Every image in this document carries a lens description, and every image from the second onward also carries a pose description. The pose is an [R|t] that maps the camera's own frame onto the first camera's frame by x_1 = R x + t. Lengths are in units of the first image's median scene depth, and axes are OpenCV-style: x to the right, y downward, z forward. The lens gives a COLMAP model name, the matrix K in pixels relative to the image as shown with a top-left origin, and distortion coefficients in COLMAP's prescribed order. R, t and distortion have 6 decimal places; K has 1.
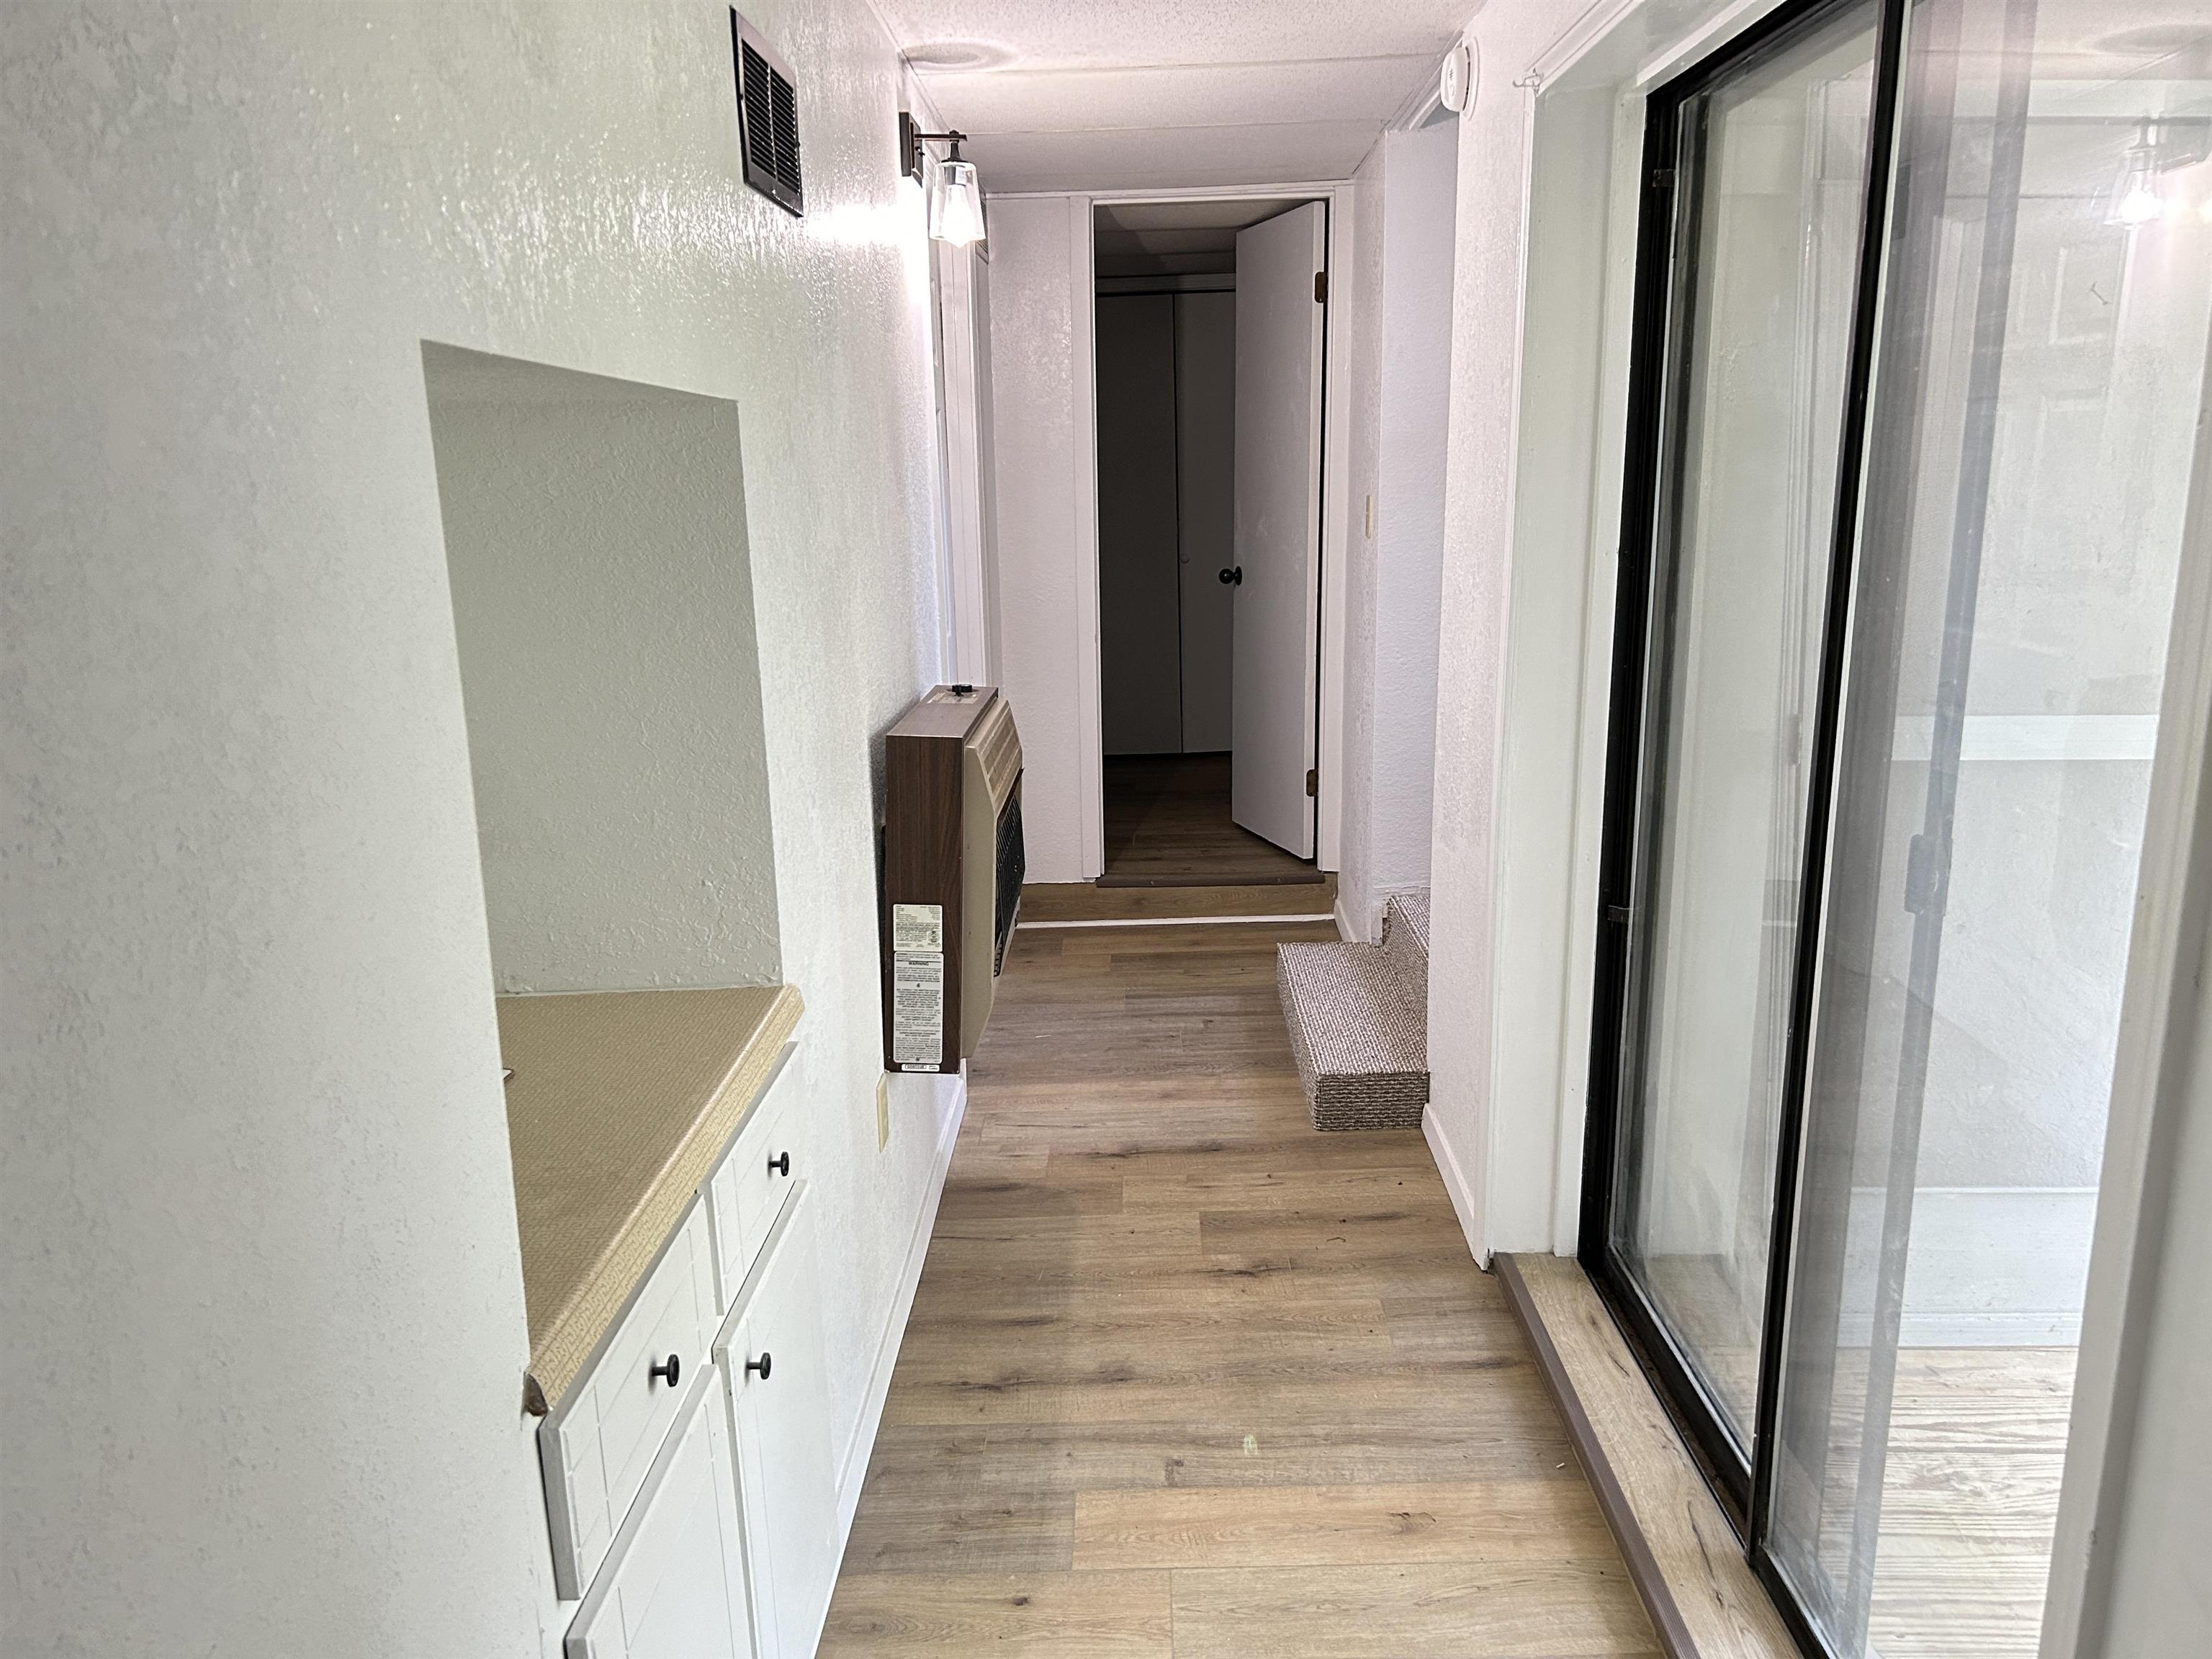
lens RADIAL K [[1654.4, 0, 1110.4], [0, 1654.4, 834.4], [0, 0, 1]] dist [0.049247, -0.030638]
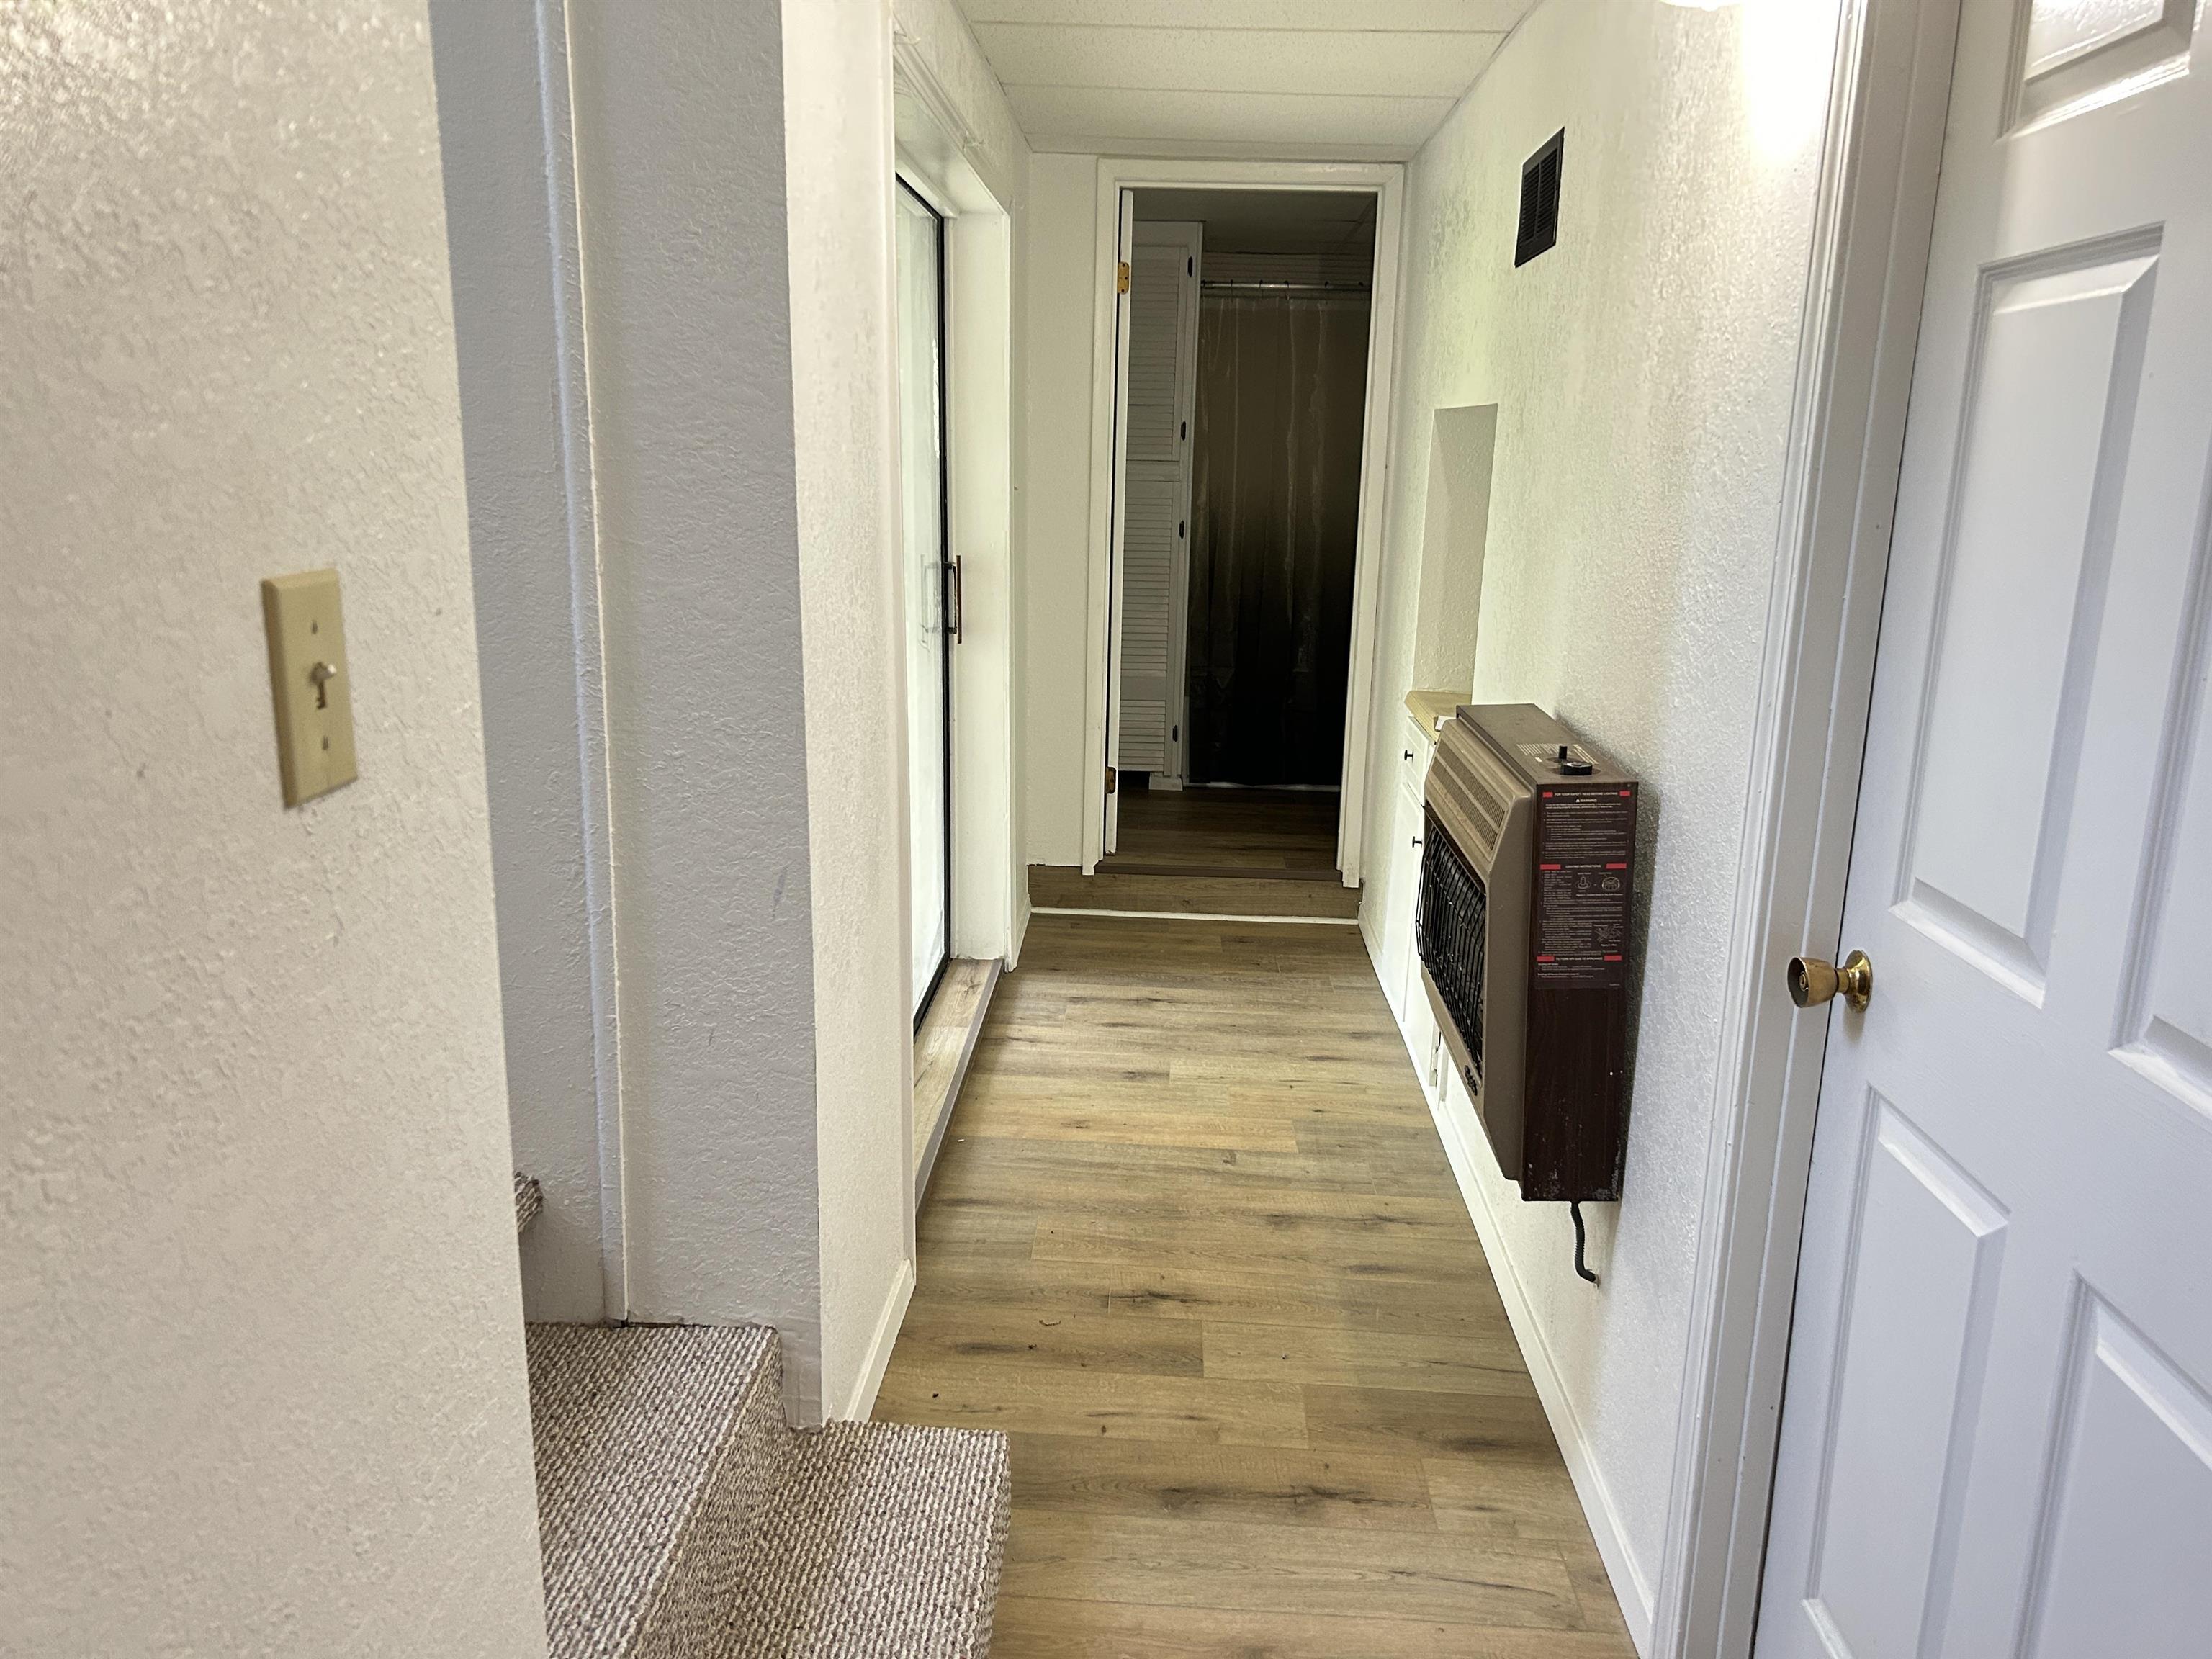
lens RADIAL K [[1654.4, 0, 1083.6], [0, 1654.4, 849.5], [0, 0, 1]] dist [0.049247, -0.030638]
pose [[-0.999244, -0.007507, 0.038139, 0.097987], [0.010300, 0.894967, 0.446012, -0.422225], [-0.037482, 0.446068, -0.894214, 1.898196]]
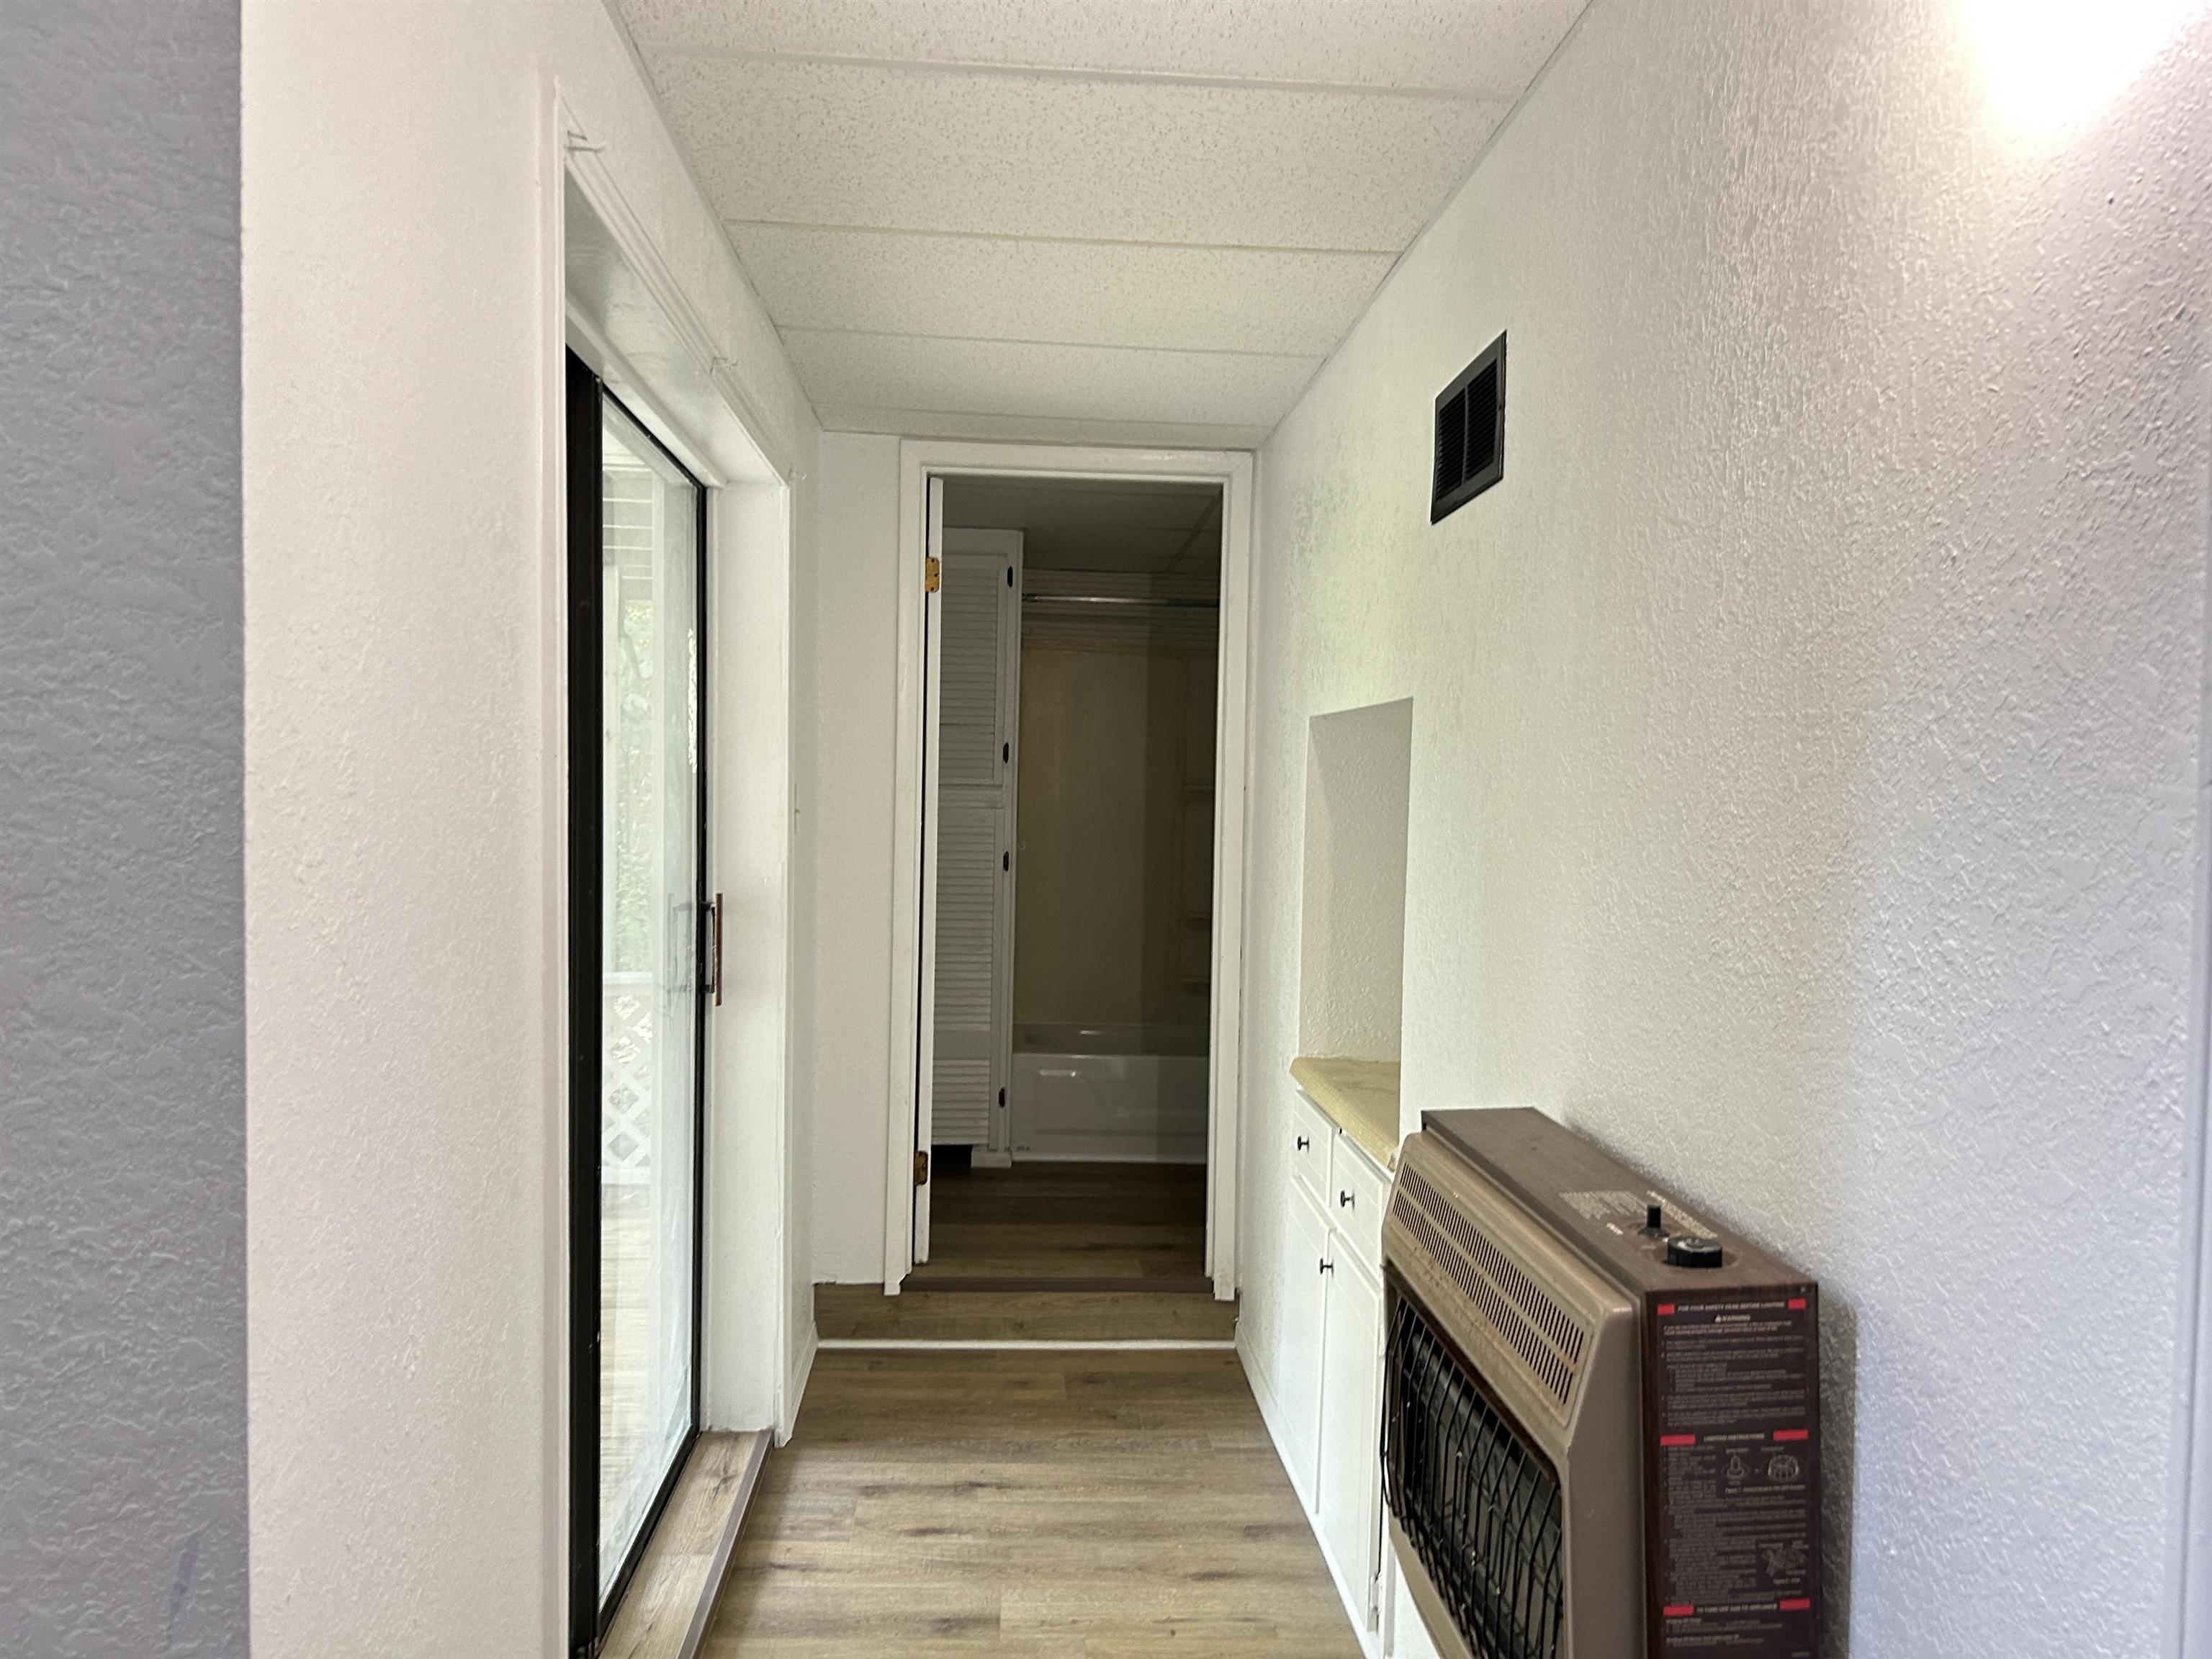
lens RADIAL K [[1654.4, 0, 1113.1], [0, 1654.4, 848.3], [0, 0, 1]] dist [0.049247, -0.030638]
pose [[-0.996416, 0.003449, -0.084516, 0.092790], [-0.018521, 0.966029, 0.257770, -0.331624], [0.082534, 0.258411, -0.962503, 1.589104]]
